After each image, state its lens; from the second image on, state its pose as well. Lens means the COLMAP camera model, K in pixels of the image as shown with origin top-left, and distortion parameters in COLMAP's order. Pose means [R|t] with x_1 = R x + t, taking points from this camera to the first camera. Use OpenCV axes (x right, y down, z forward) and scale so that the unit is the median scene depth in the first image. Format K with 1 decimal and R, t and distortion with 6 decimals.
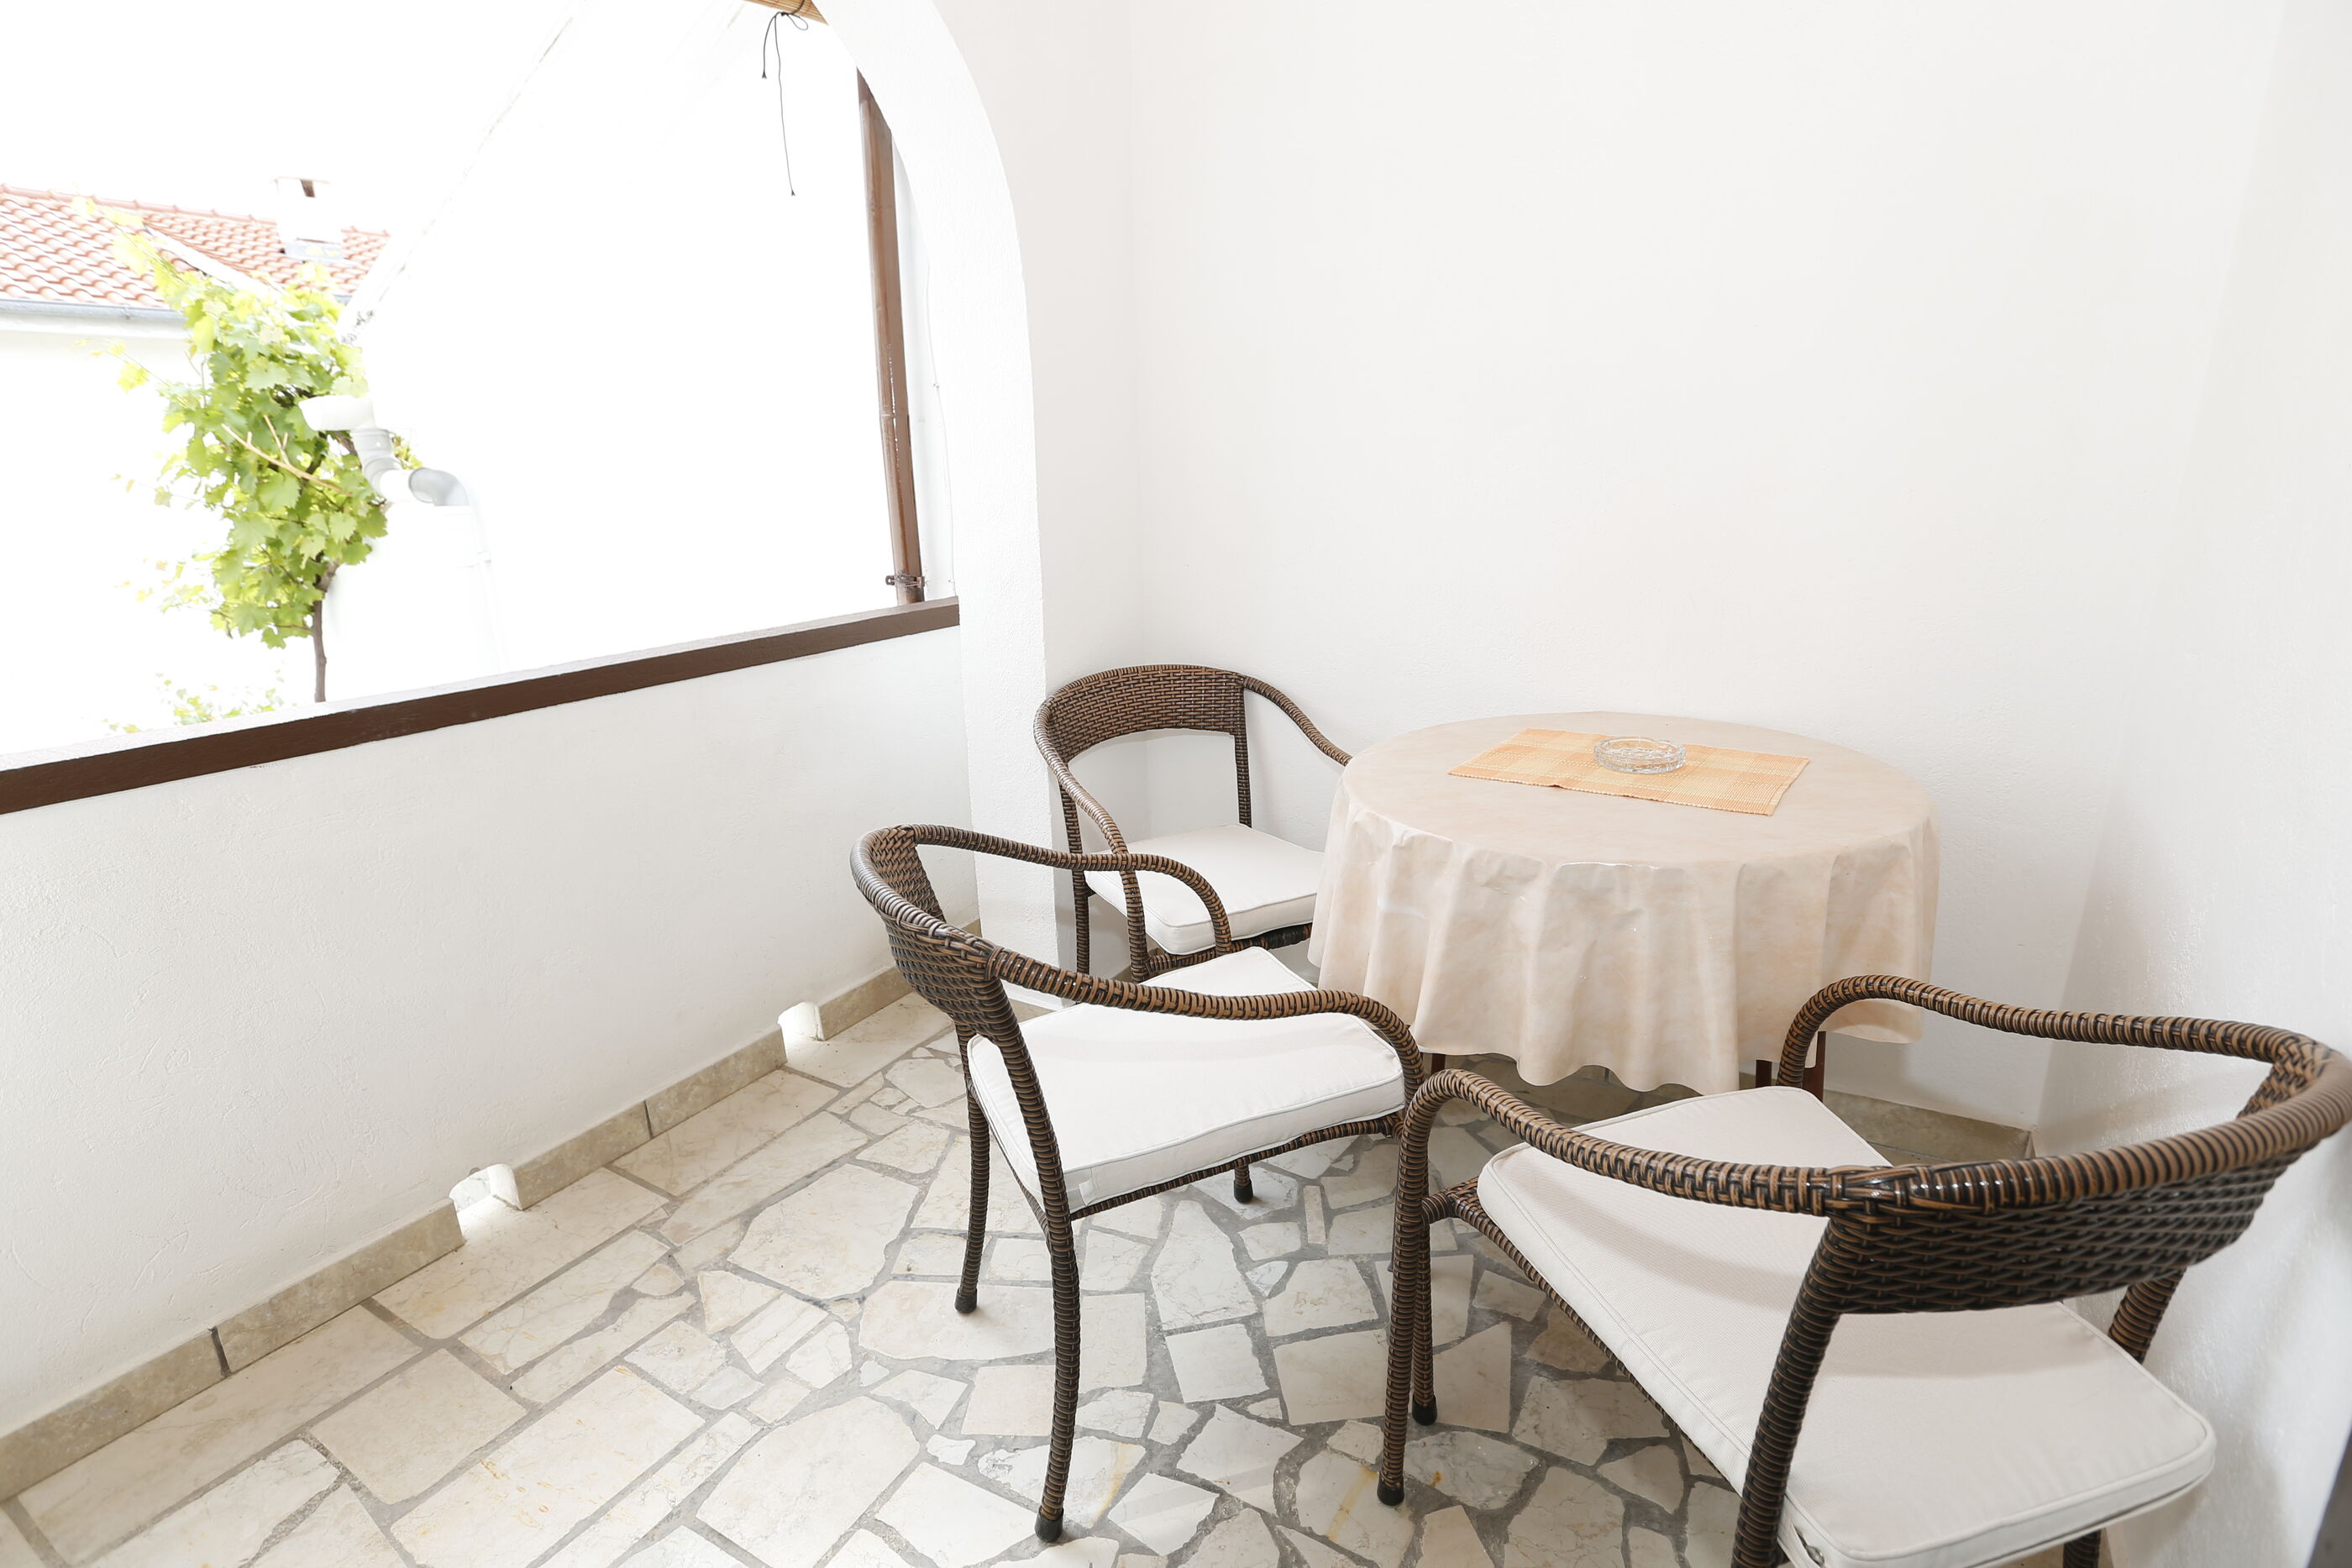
lens RADIAL K [[1141.4, 0, 1174.6], [0, 1141.4, 786.1], [0, 0, 1]] dist [-0.028749, 0.003892]
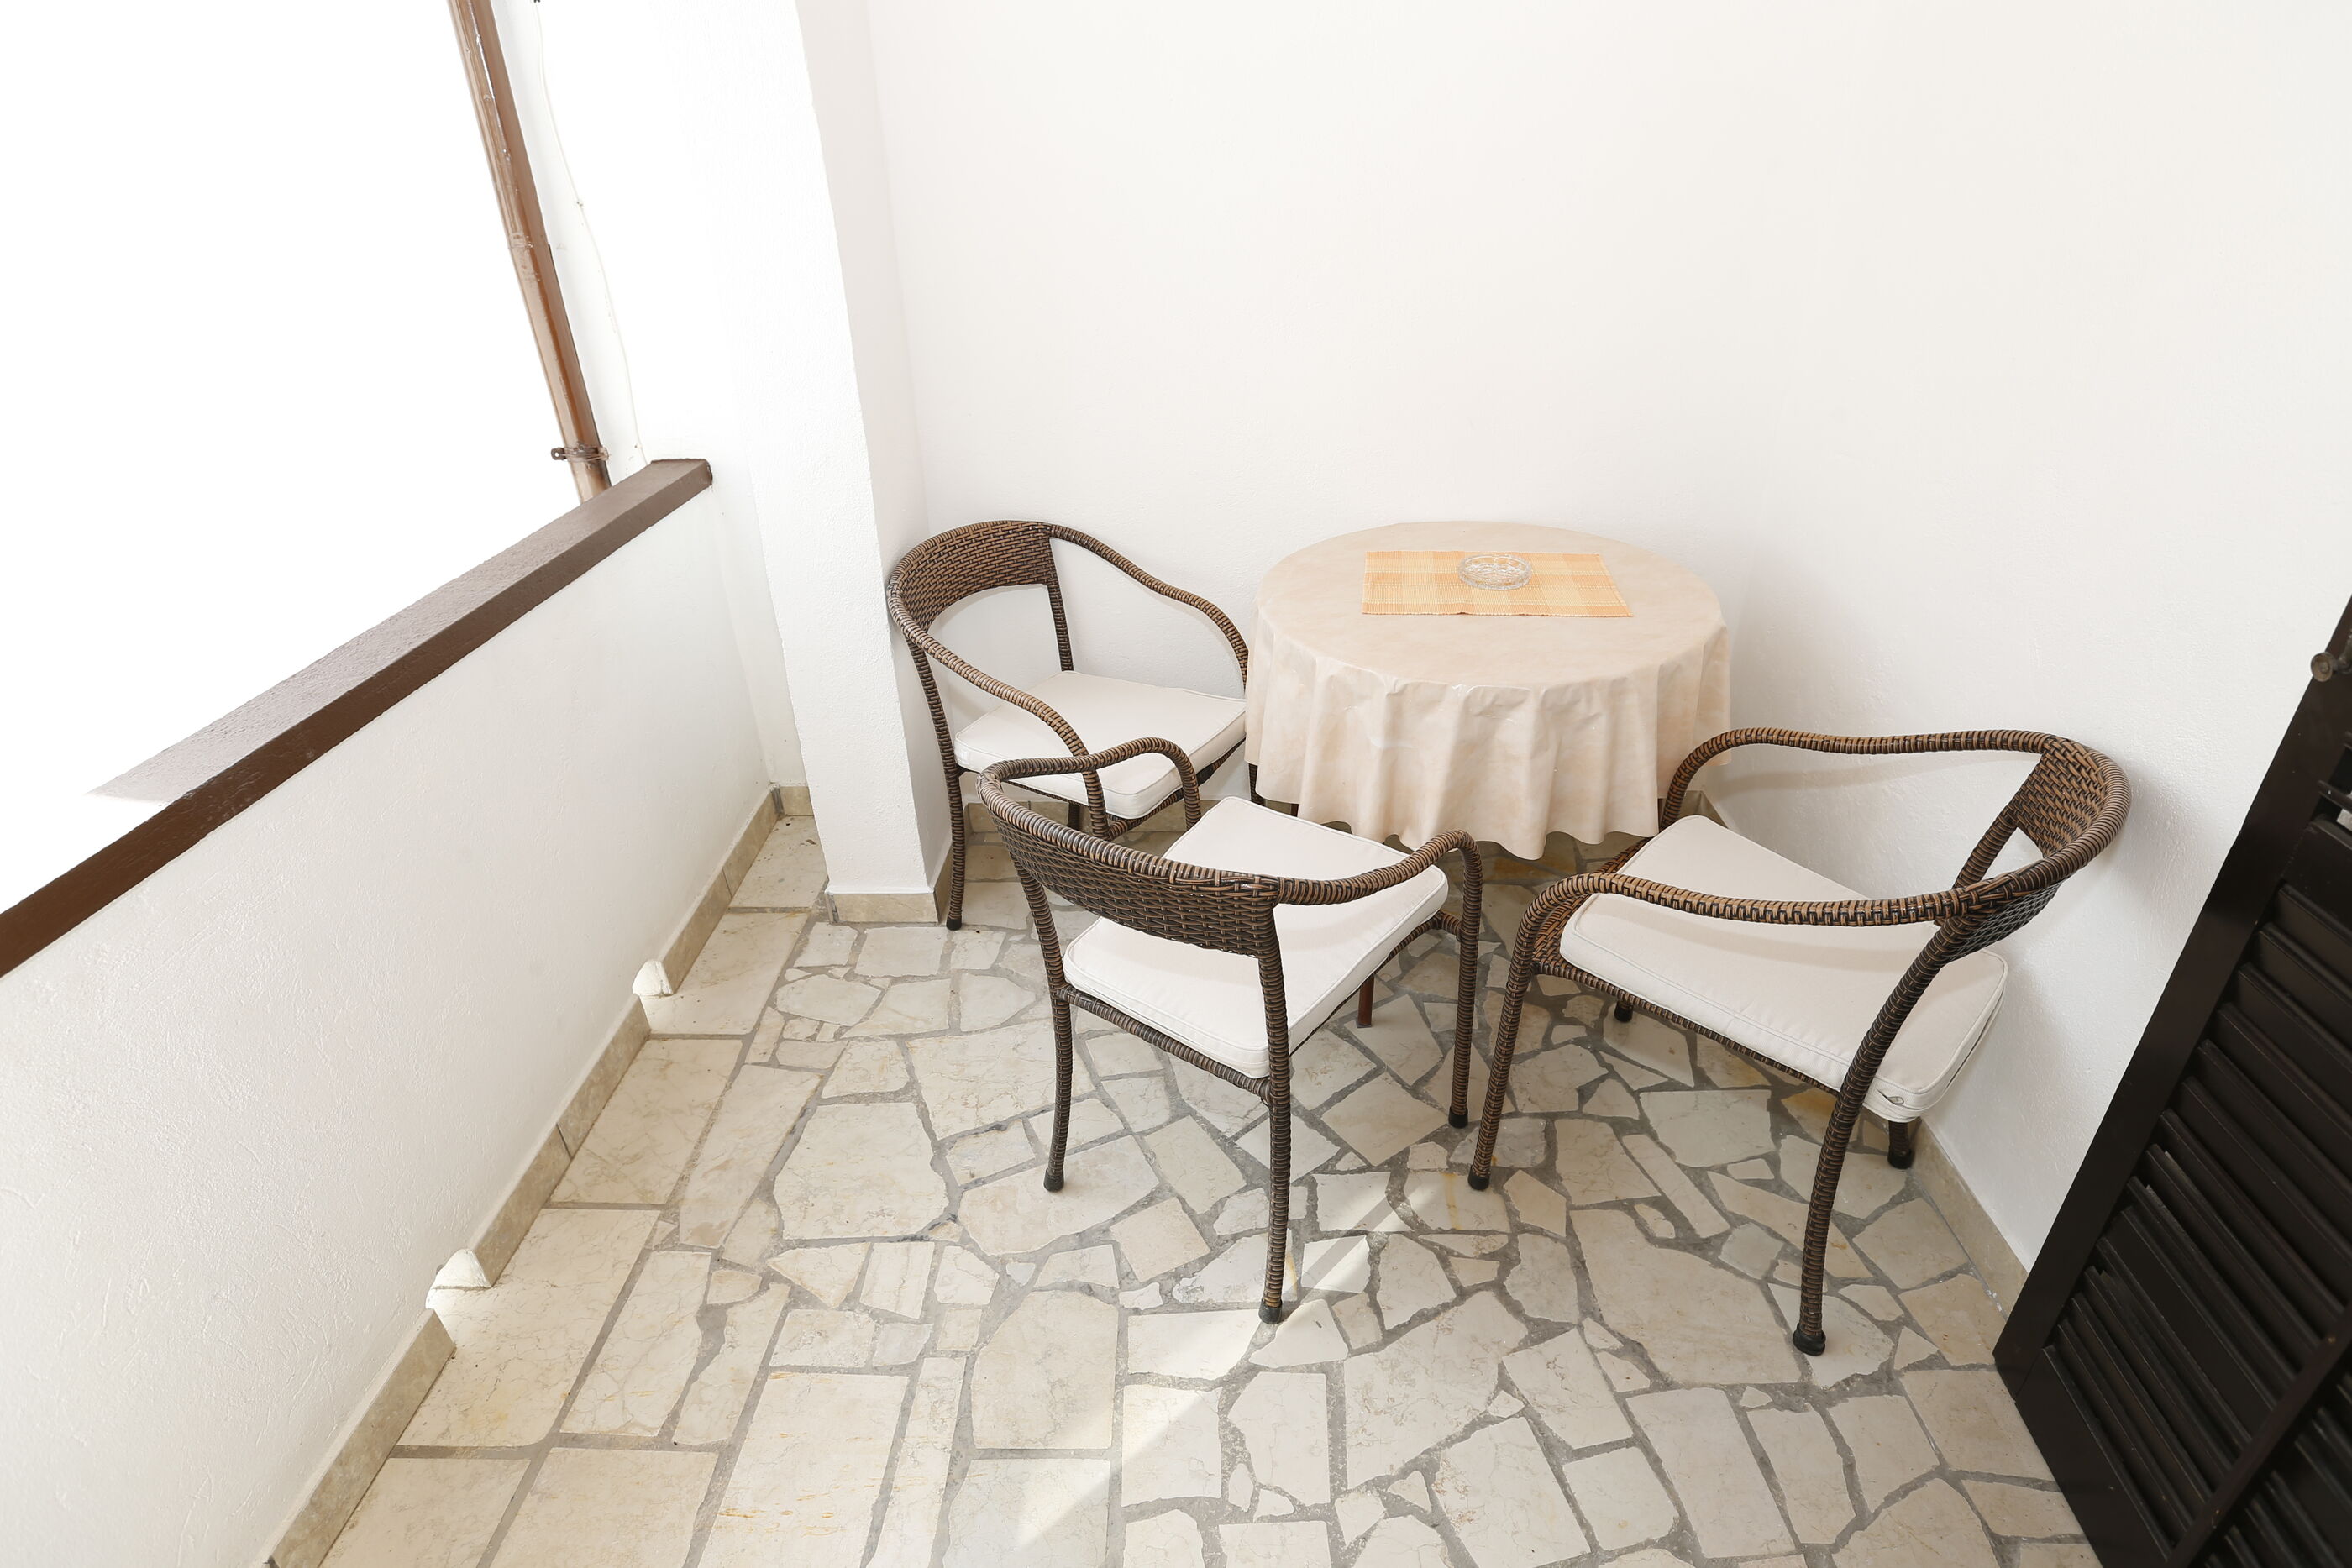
lens RADIAL K [[1195.3, 0, 1181.2], [0, 1195.3, 777.6], [0, 0, 1]] dist [-0.043190, 0.019084]
pose [[0.870660, -0.234819, 0.432216, -0.507547], [0.139397, 0.960460, 0.241008, -0.177849], [-0.471719, -0.149586, 0.868968, 0.023323]]
